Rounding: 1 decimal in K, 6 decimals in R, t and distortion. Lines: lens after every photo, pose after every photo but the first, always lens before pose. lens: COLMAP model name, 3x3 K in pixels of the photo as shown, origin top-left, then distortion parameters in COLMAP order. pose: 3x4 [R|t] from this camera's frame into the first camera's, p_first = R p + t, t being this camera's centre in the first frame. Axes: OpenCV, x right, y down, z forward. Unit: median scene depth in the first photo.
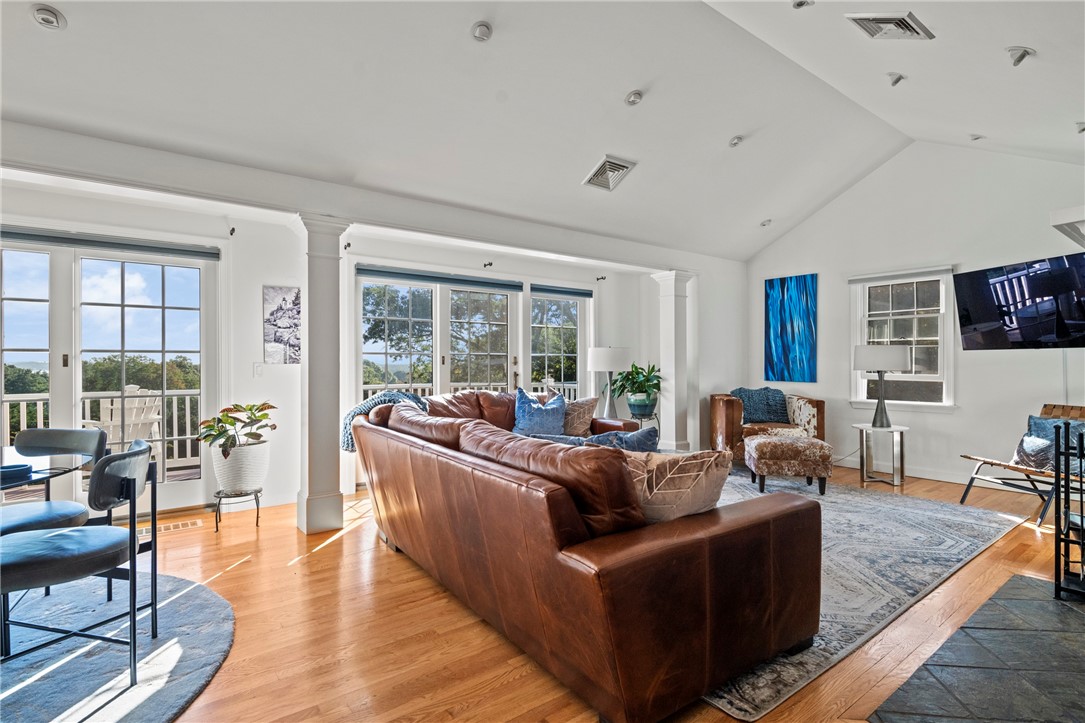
lens RADIAL K [[518.2, 0, 539.2], [0, 518.2, 361.7], [0, 0, 1]] dist [0.007106, -0.000262]
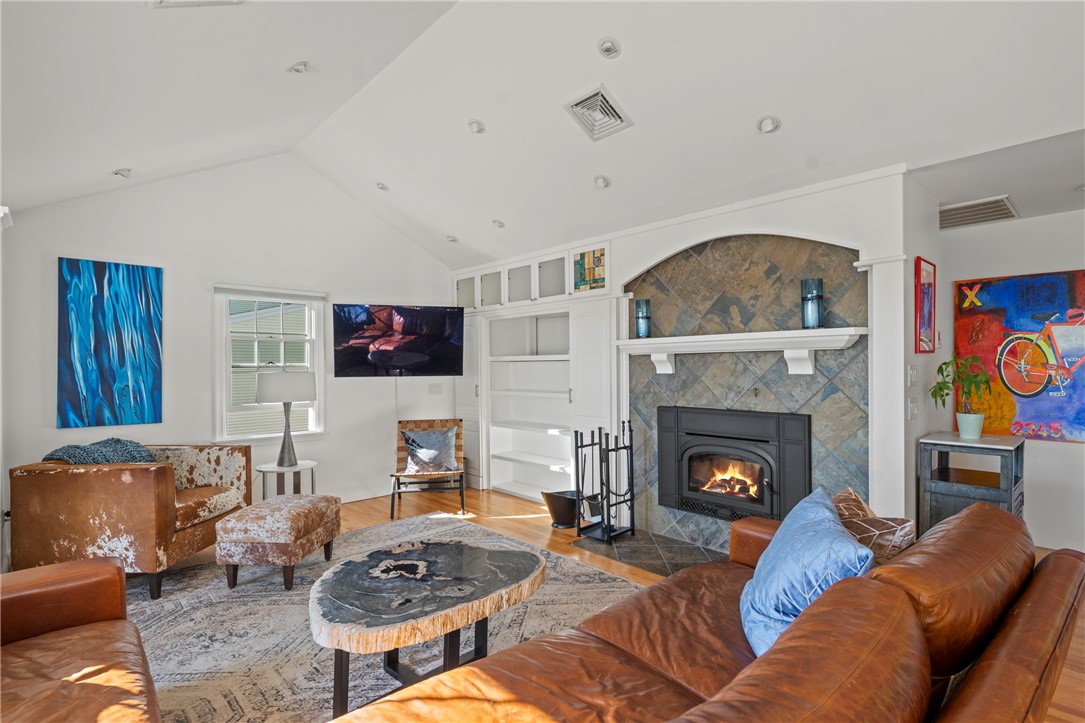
lens RADIAL K [[539.6, 0, 530.9], [0, 539.6, 366.9], [0, 0, 1]] dist [0.004489, -0.004280]
pose [[-0.092910, 0.000376, 0.995674, -0.279544], [0.007232, 0.999974, 0.000297, -0.037051], [-0.995648, 0.007229, -0.092910, 0.659850]]
